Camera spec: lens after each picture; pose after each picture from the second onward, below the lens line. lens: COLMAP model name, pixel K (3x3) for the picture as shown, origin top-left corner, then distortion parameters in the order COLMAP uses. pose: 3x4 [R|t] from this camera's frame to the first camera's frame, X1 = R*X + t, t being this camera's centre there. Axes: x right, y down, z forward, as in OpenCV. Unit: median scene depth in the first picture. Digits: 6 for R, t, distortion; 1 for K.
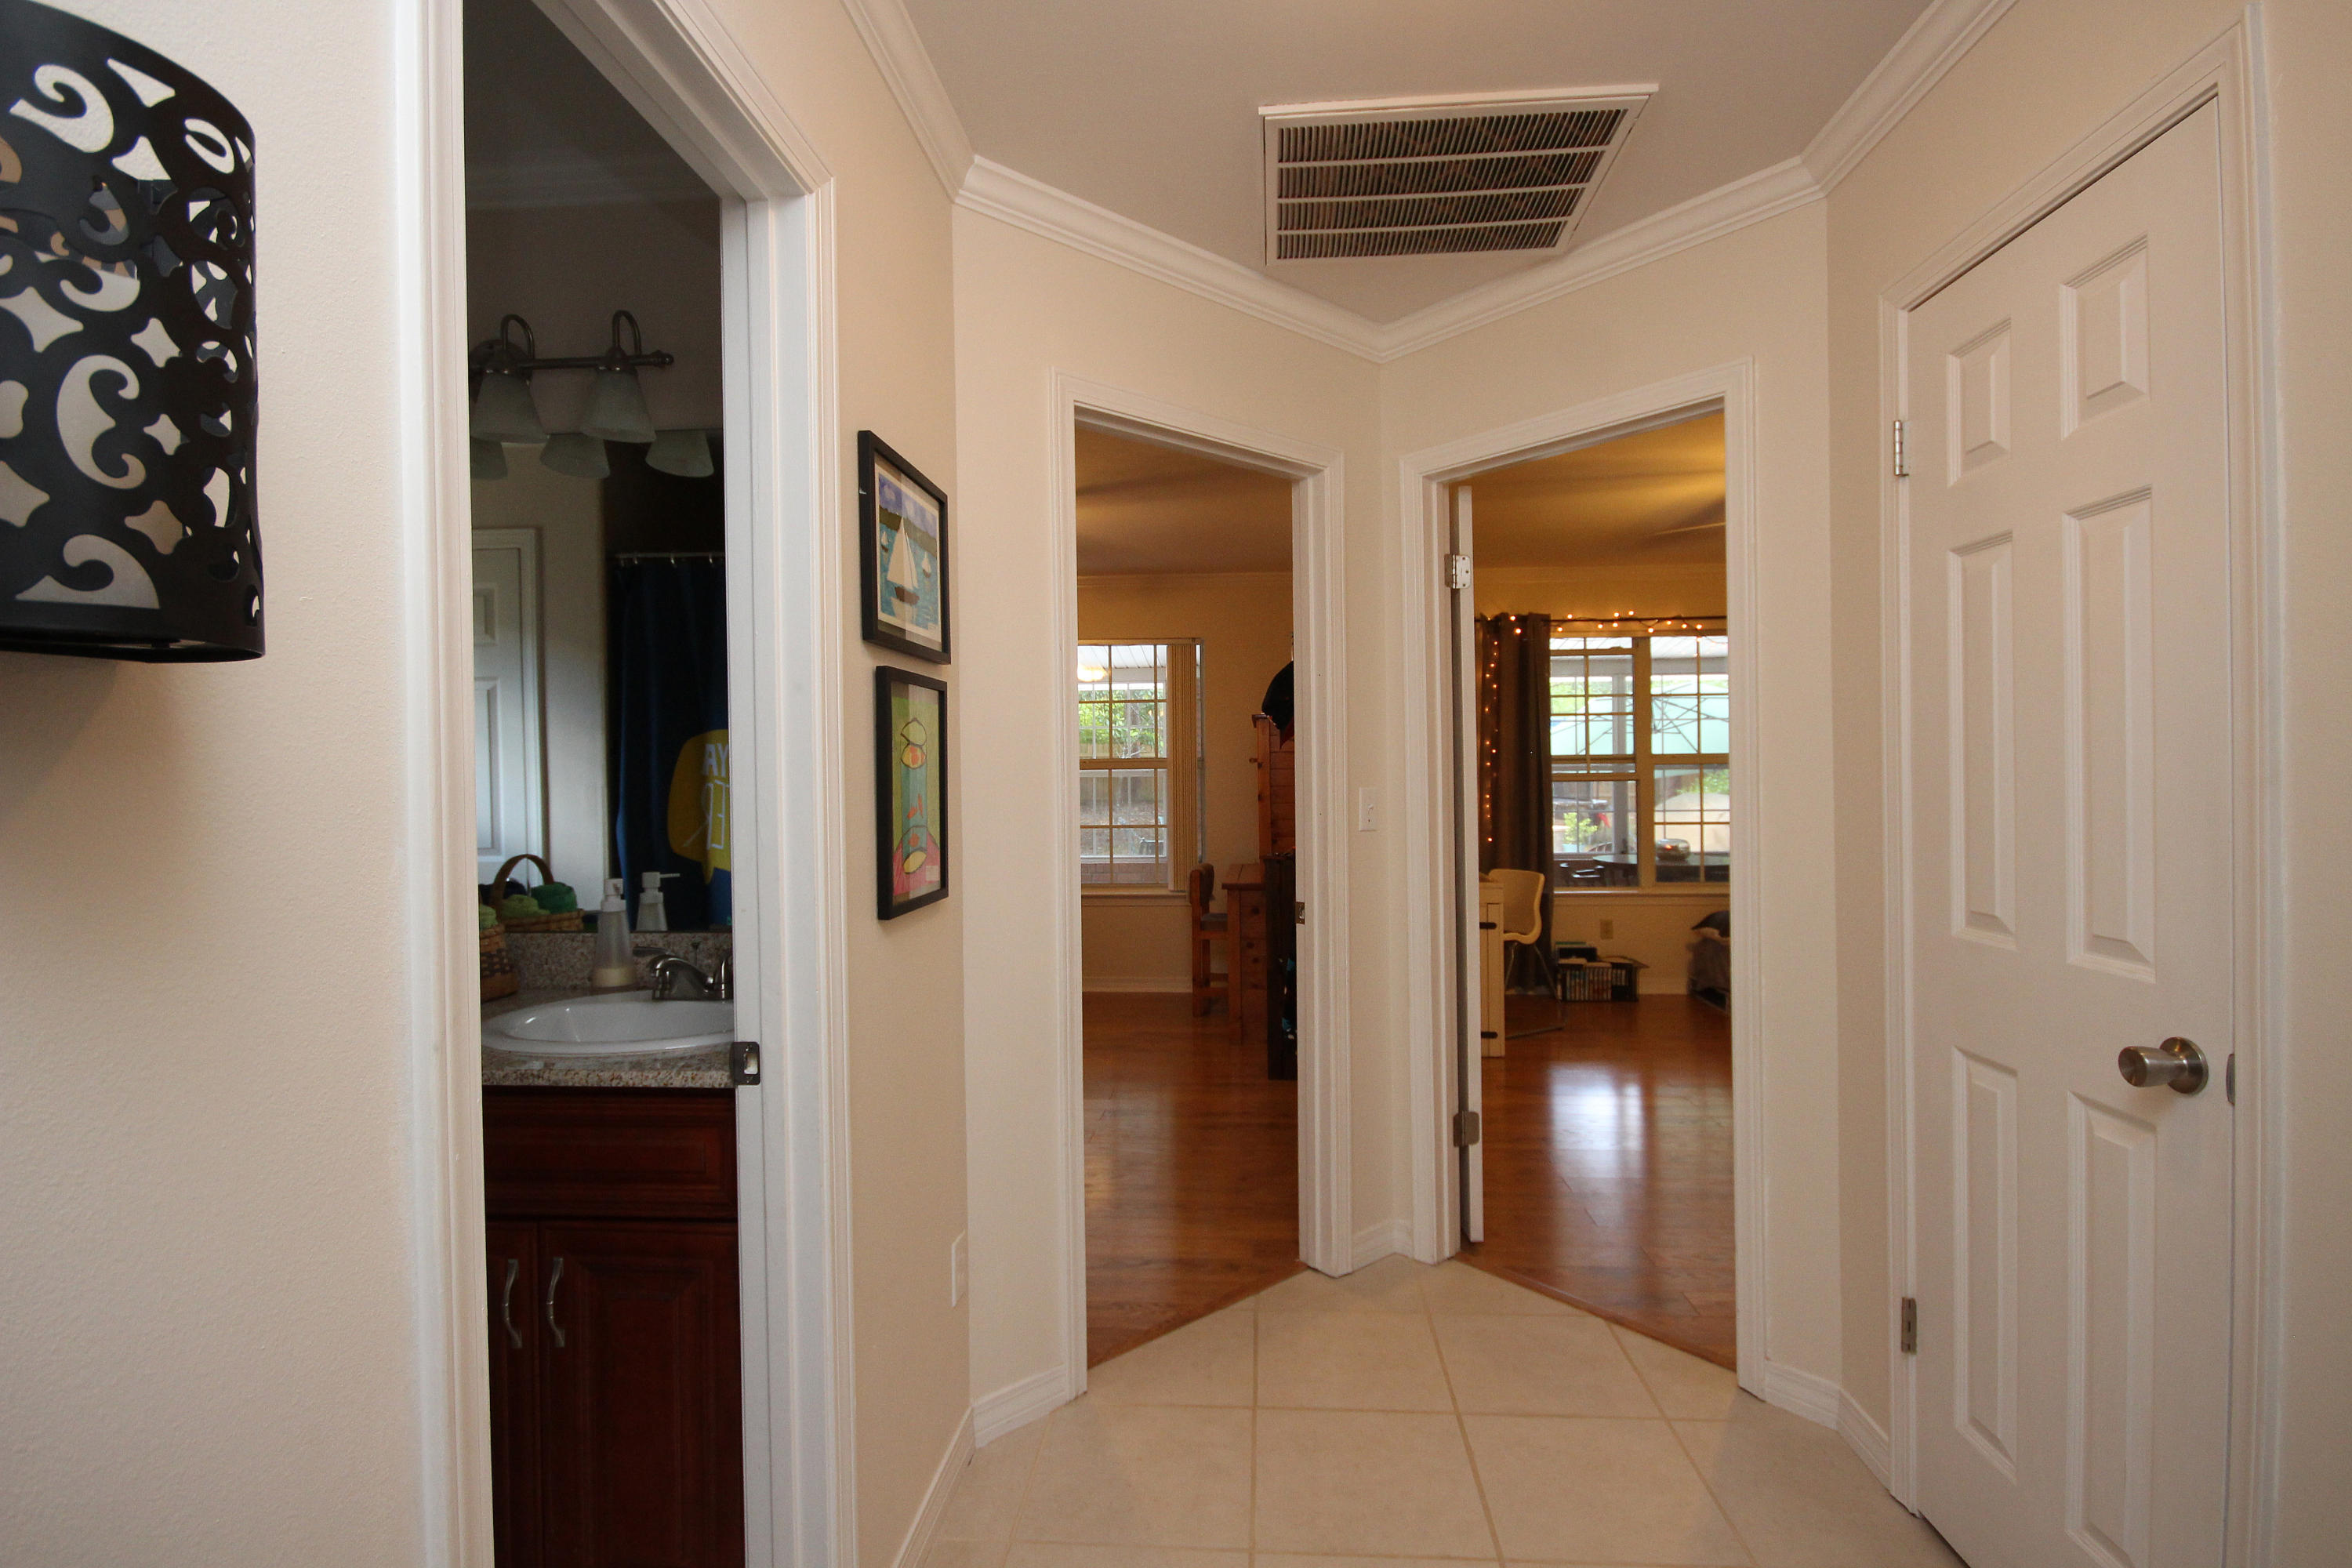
lens RADIAL K [[1086.2, 0, 1188.8], [0, 1086.2, 775.2], [0, 0, 1]] dist [-0.003622, -0.000403]
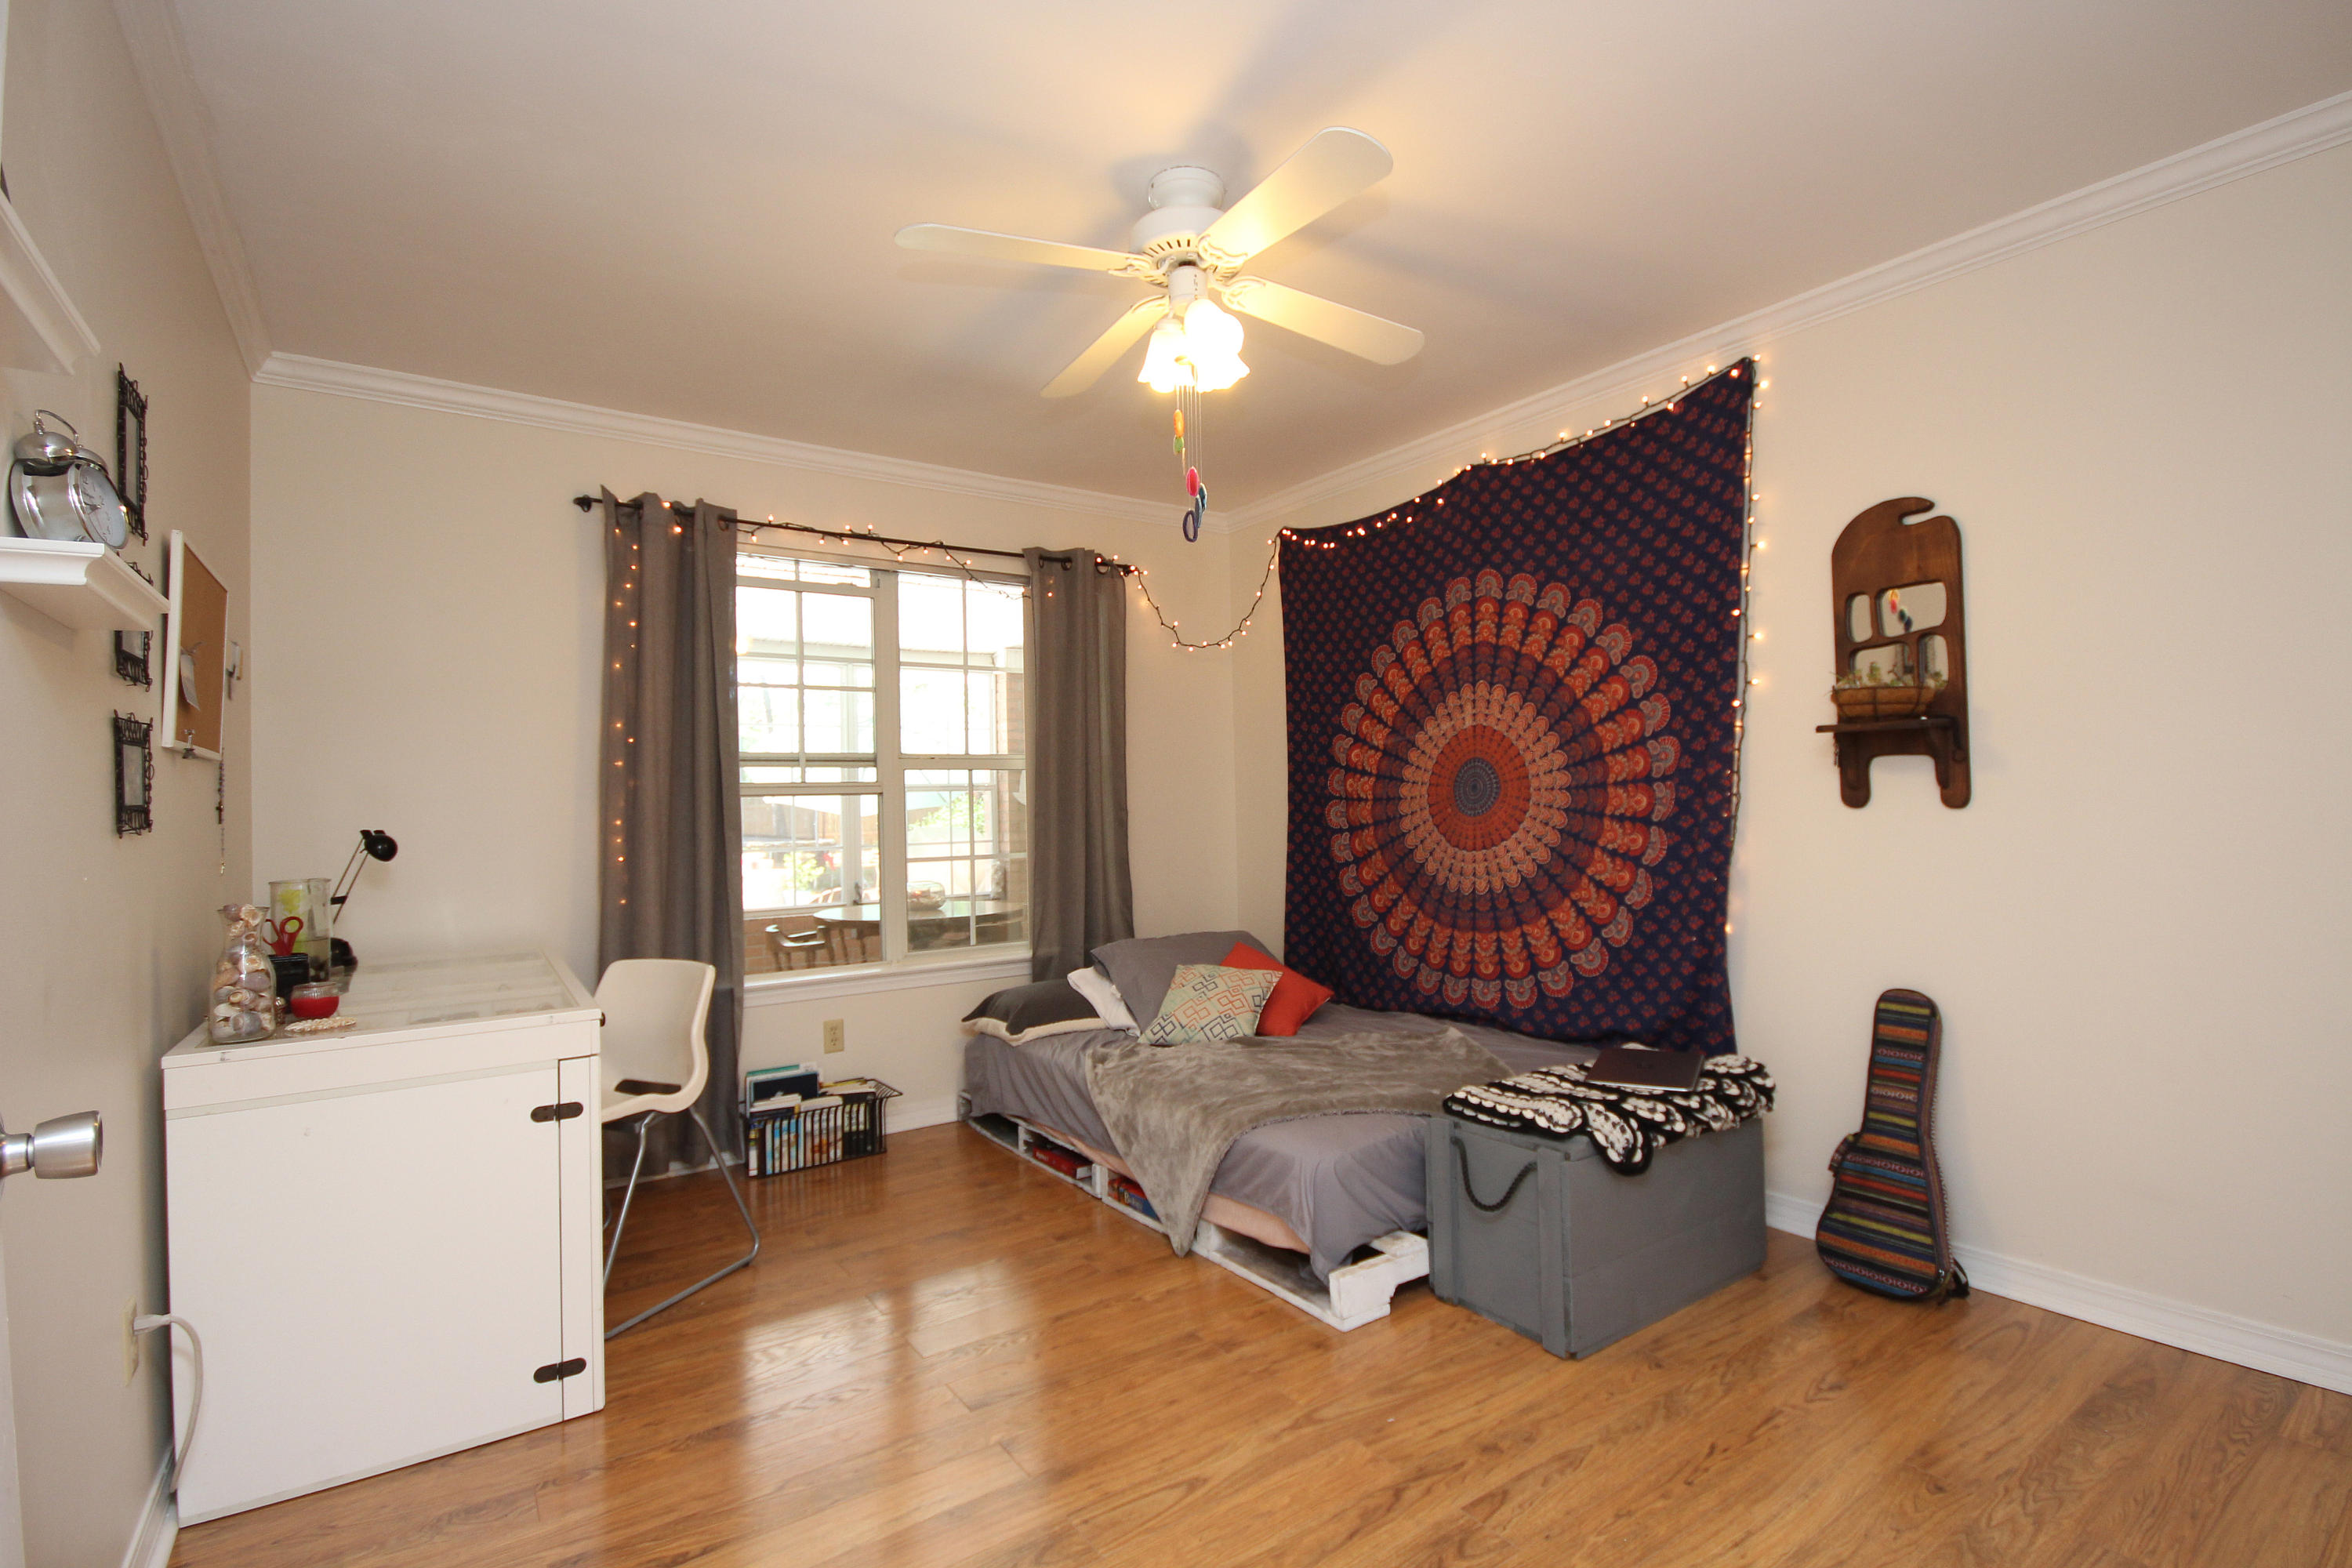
lens RADIAL K [[1086.2, 0, 1195.1], [0, 1086.2, 781.4], [0, 0, 1]] dist [-0.003622, -0.000403]
pose [[0.772290, 0.003864, 0.635258, 0.153410], [0.016973, 0.999499, -0.026713, 0.018244], [-0.635043, 0.031412, 0.771838, 0.396001]]
